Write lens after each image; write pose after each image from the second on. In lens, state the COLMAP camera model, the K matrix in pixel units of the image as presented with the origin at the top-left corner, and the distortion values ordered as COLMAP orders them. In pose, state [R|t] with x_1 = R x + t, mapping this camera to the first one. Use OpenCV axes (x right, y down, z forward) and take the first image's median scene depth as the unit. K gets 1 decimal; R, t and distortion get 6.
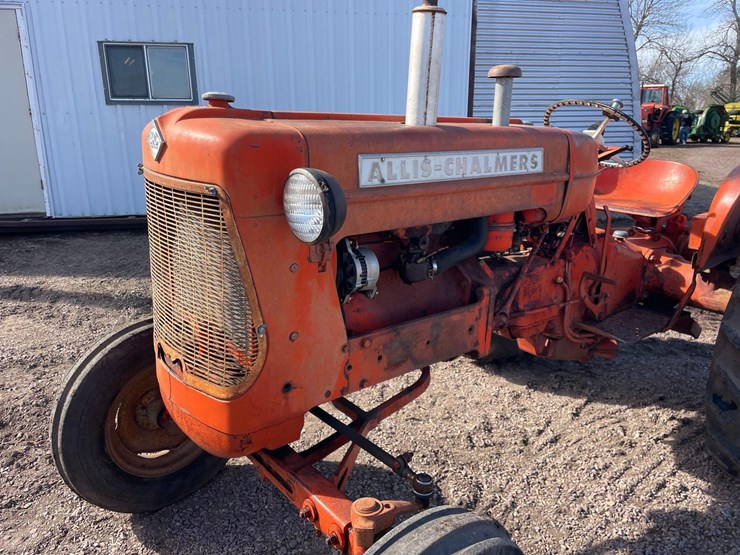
lens RADIAL K [[560.0, 0, 377.7], [0, 560.0, 277.2], [0, 0, 1]] dist [0.092820, -0.117110]
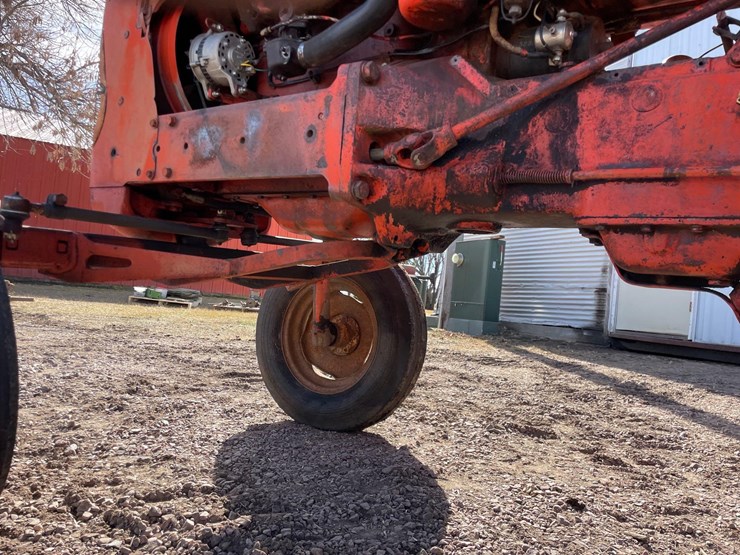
lens RADIAL K [[555.7, 0, 372.4], [0, 555.7, 286.0], [0, 0, 1]] dist [0.097620, -0.127761]
pose [[0.240415, -0.006711, -0.970647, 0.510594], [-0.343703, 0.934601, -0.091592, 0.186425], [0.907782, 0.355634, 0.222386, 0.667241]]
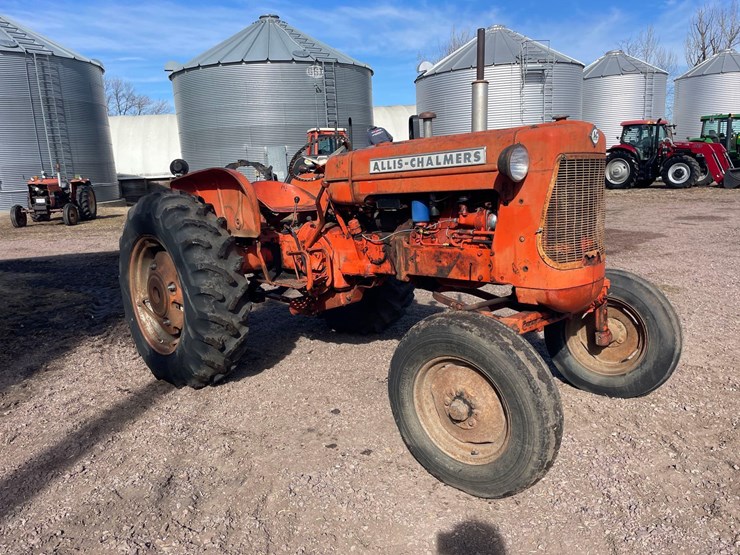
lens RADIAL K [[559.9, 0, 376.3], [0, 559.9, 276.2], [0, 0, 1]] dist [0.100781, -0.123600]
pose [[-0.088902, -0.195191, 0.976728, -1.116845], [0.318067, 0.923706, 0.213546, -0.217115], [-0.943891, 0.329649, -0.020035, 0.917676]]
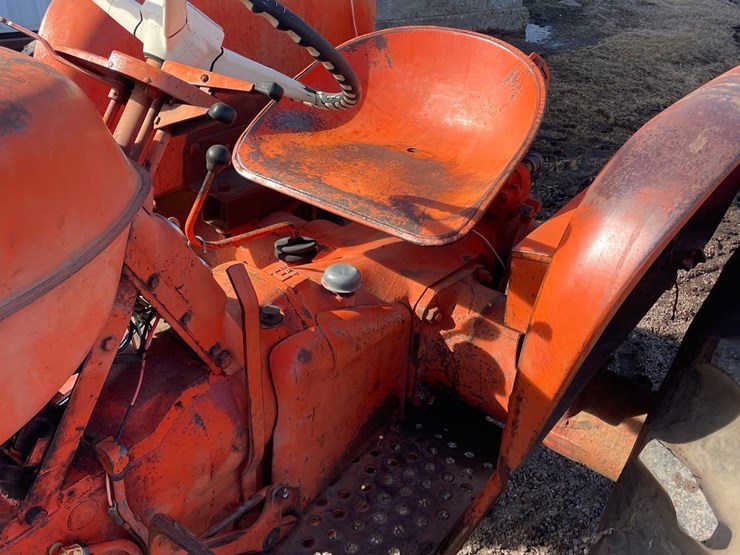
lens RADIAL K [[748.2, 0, 370.4], [0, 748.2, 265.0], [0, 0, 1]] dist [0.099816, -0.143168]
pose [[0.977431, -0.087462, 0.192300, 0.357446], [0.037022, 0.967102, 0.251681, -0.203745], [-0.207986, -0.238881, 0.948513, 0.549005]]
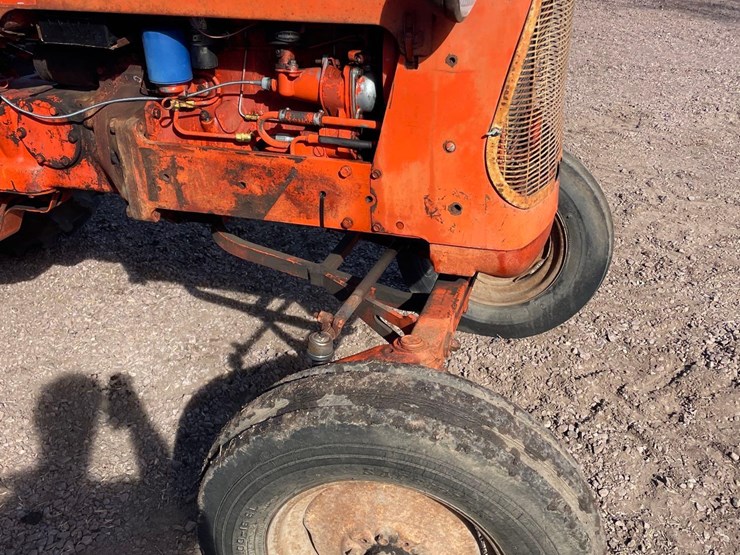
lens RADIAL K [[743.7, 0, 386.2], [0, 743.7, 273.5], [0, 0, 1]] dist [0.112299, -0.159417]
pose [[-0.554756, -0.427285, 0.713914, -0.614234], [0.219097, 0.752748, 0.620779, -0.281396], [-0.802647, 0.500797, -0.323974, 0.914952]]
